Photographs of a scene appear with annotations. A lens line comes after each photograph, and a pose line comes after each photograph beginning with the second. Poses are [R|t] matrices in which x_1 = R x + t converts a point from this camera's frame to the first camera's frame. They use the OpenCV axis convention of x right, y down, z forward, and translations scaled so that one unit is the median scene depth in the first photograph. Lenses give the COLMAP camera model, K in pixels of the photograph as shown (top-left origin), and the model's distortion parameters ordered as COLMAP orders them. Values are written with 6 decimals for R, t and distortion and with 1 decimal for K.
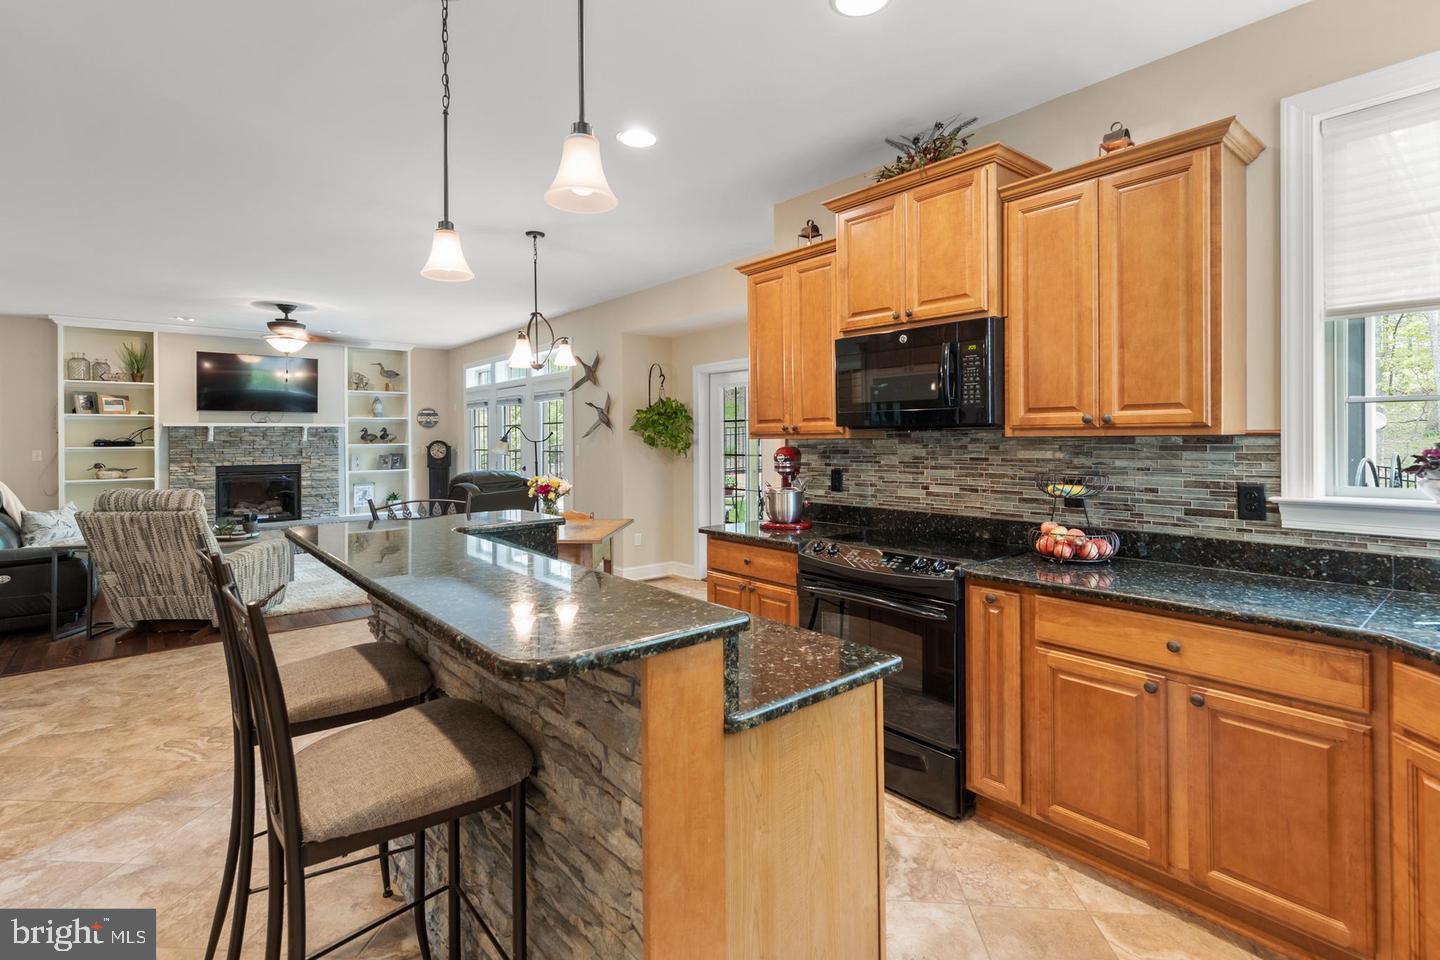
lens RADIAL K [[673.2, 0, 732.4], [0, 673.2, 439.6], [0, 0, 1]] dist [0.001383, -0.000942]
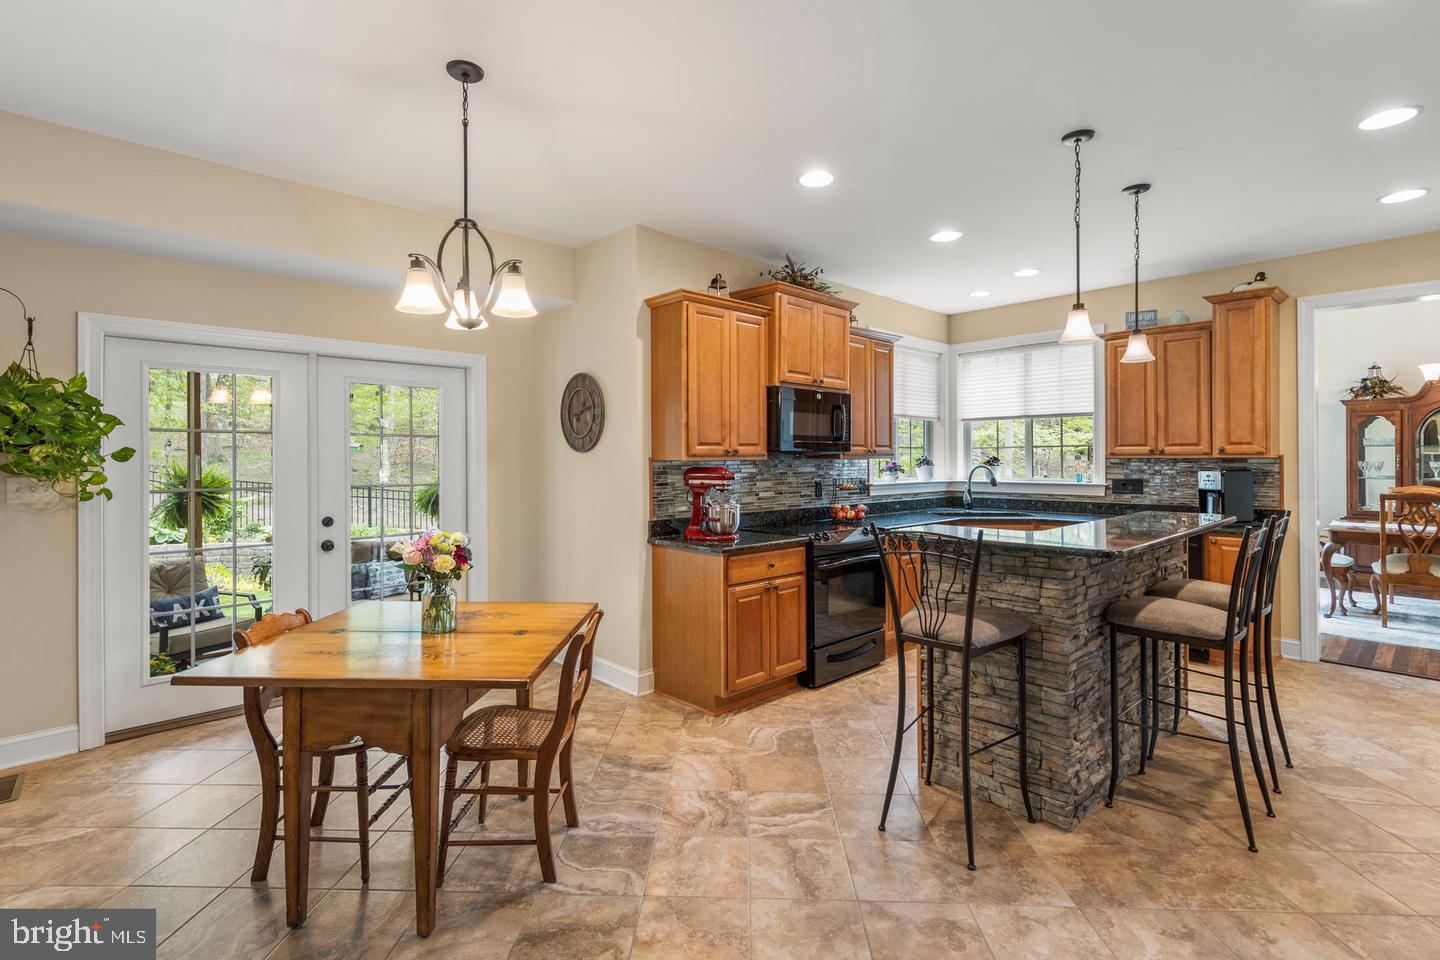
lens RADIAL K [[673.2, 0, 715.3], [0, 673.2, 452.5], [0, 0, 1]] dist [0.001383, -0.000942]
pose [[-0.034738, 0.015882, 0.999270, -0.490161], [0.004589, 0.999866, -0.015732, 0.001741], [-0.999386, 0.004039, -0.034806, 0.486605]]
